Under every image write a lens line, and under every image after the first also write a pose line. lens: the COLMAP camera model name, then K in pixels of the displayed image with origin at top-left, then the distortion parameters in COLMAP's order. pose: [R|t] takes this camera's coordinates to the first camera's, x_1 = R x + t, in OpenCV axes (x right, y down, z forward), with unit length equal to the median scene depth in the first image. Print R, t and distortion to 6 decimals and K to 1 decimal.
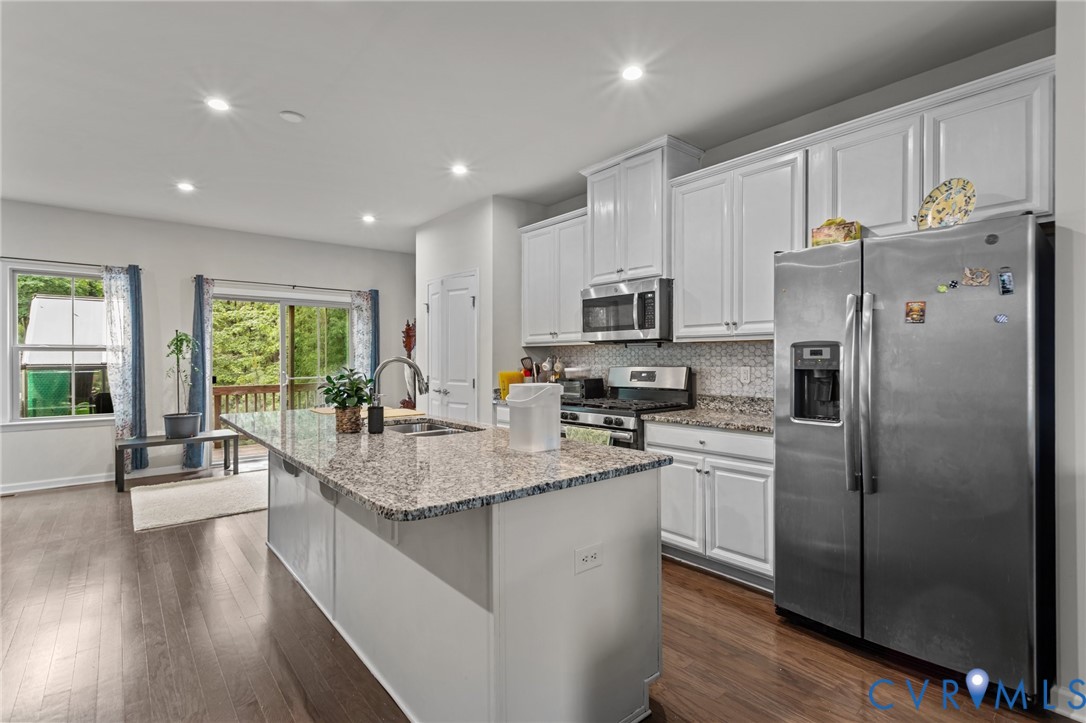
lens RADIAL K [[514.6, 0, 540.4], [0, 514.6, 357.8], [0, 0, 1]] dist [0.001004, 0.000494]
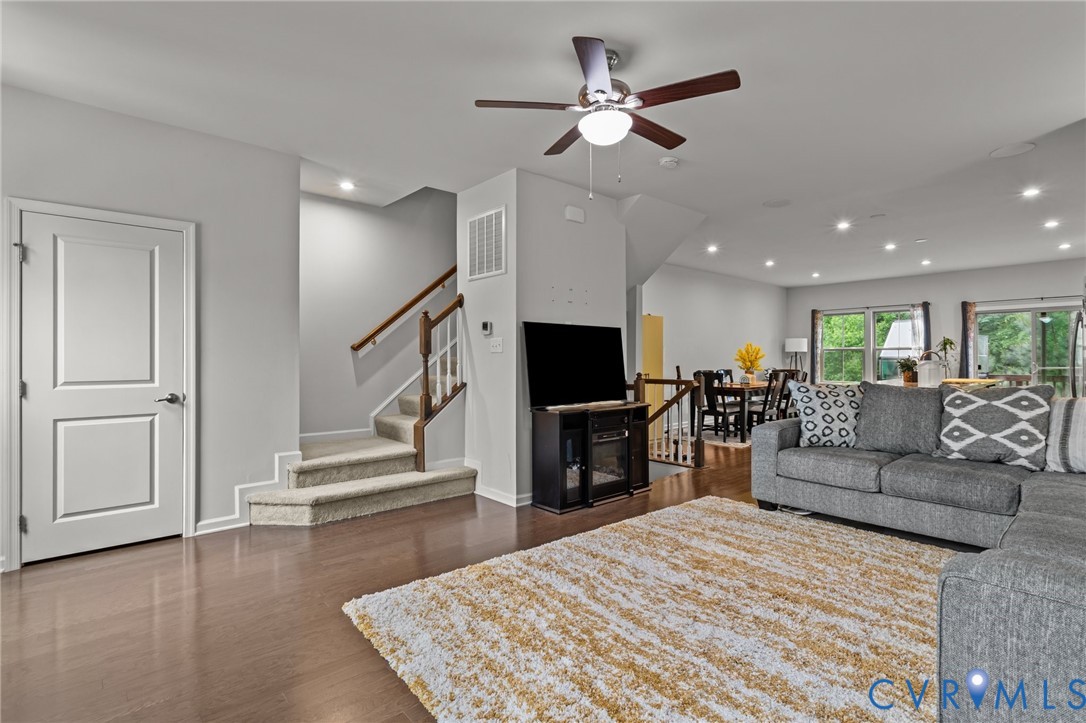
lens RADIAL K [[518.4, 0, 540.0], [0, 518.4, 357.3], [0, 0, 1]] dist [0.000394, 0.000329]
pose [[0.030657, -0.003104, -0.999525, 1.009652], [0.004704, 0.999985, -0.002961, 0.013673], [0.999519, -0.004611, 0.030671, -0.413269]]
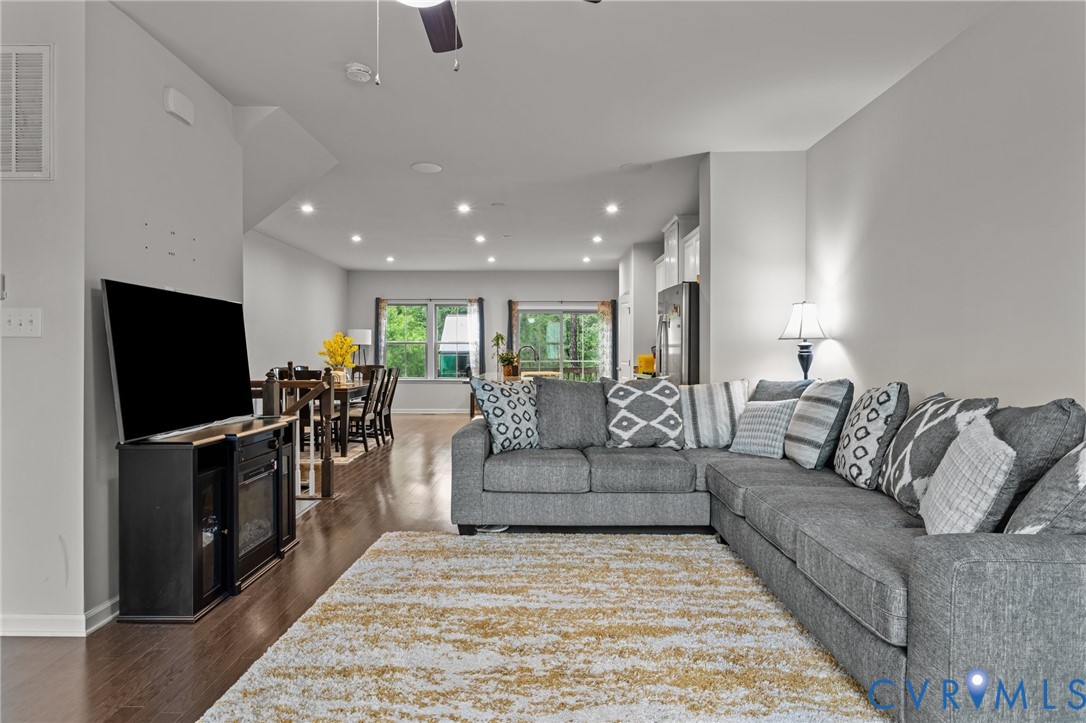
lens RADIAL K [[610.1, 0, 540.3], [0, 610.1, 358.2], [0, 0, 1]] dist [-0.006990, 0.001898]
pose [[0.771030, 0.006077, -0.636770, 0.796287], [0.000777, 0.999945, 0.010483, 0.014972], [0.636799, -0.008577, 0.770982, -0.569822]]
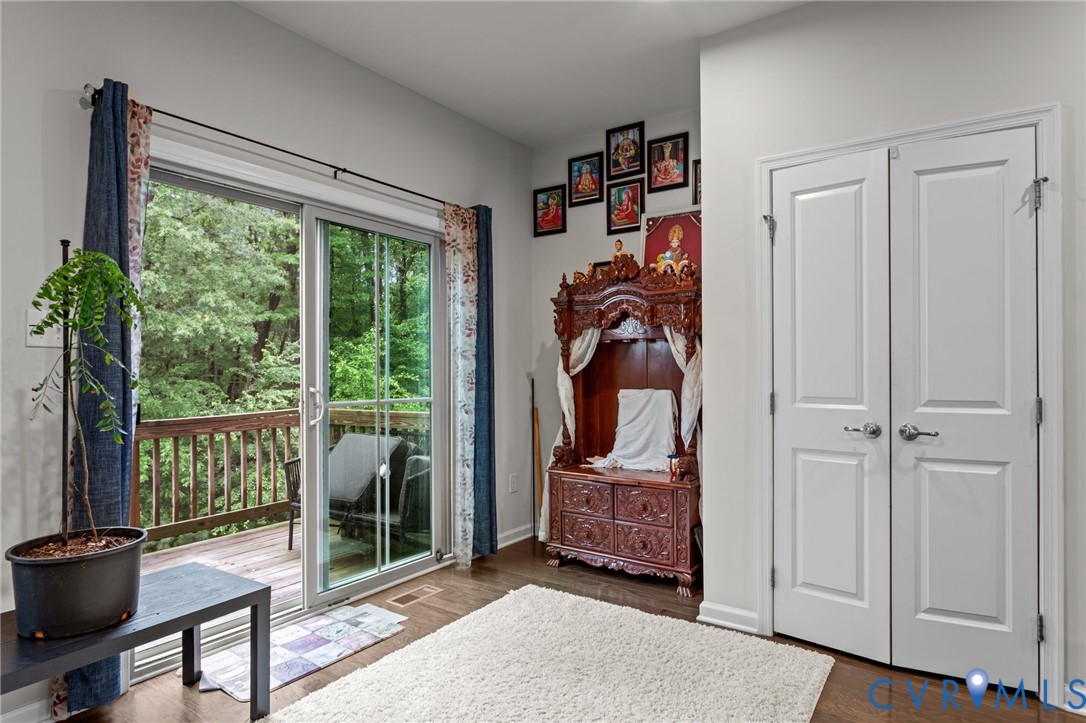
lens RADIAL K [[612.5, 0, 541.9], [0, 612.5, 367.5], [0, 0, 1]] dist [0.001364, 0.000684]
pose [[0.961505, -0.002614, 0.274777, -0.567131], [0.004317, 0.999975, -0.005593, 0.017766], [-0.274755, 0.006564, 0.961492, 0.627757]]
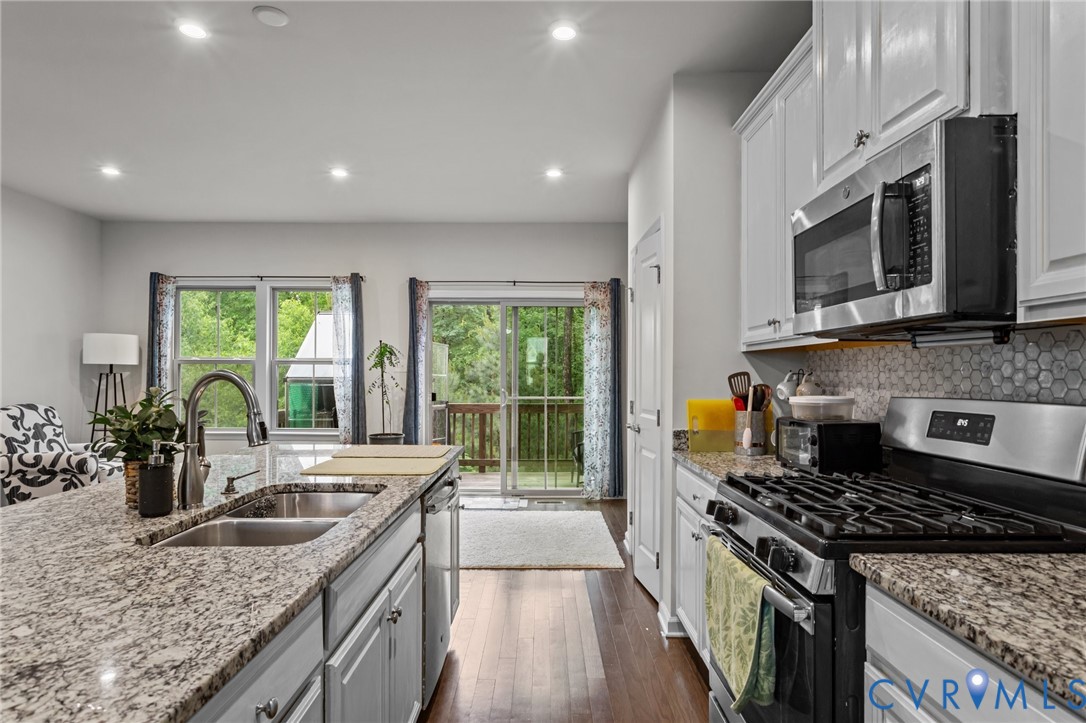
lens RADIAL K [[602.4, 0, 541.2], [0, 602.4, 372.3], [0, 0, 1]] dist [-0.007108, 0.001954]
pose [[0.772350, 0.003746, -0.635186, 0.182052], [-0.004128, 0.999991, 0.000878, -0.000749], [0.635184, 0.001944, 0.772359, 0.377098]]
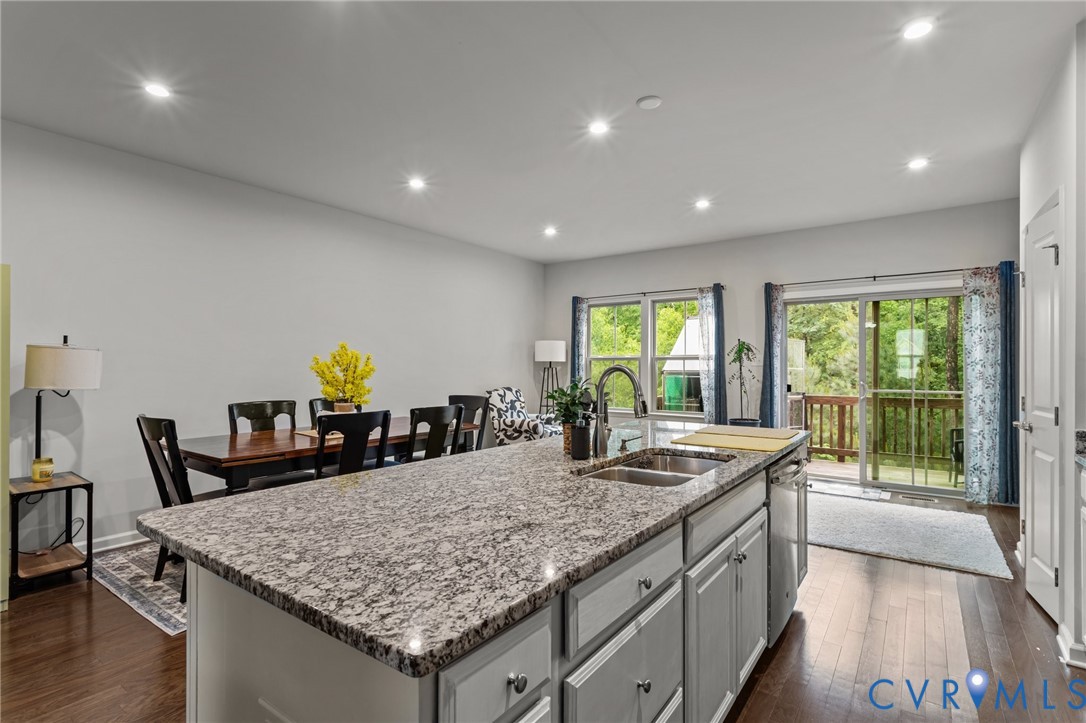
lens RADIAL K [[517.7, 0, 546.5], [0, 517.7, 365.3], [0, 0, 1]] dist [0.000676, 0.000701]
pose [[0.255049, -0.000256, -0.966928, 0.221582], [0.000491, 1.000000, -0.000135, -0.000524], [0.966928, -0.000440, 0.255049, 0.360155]]
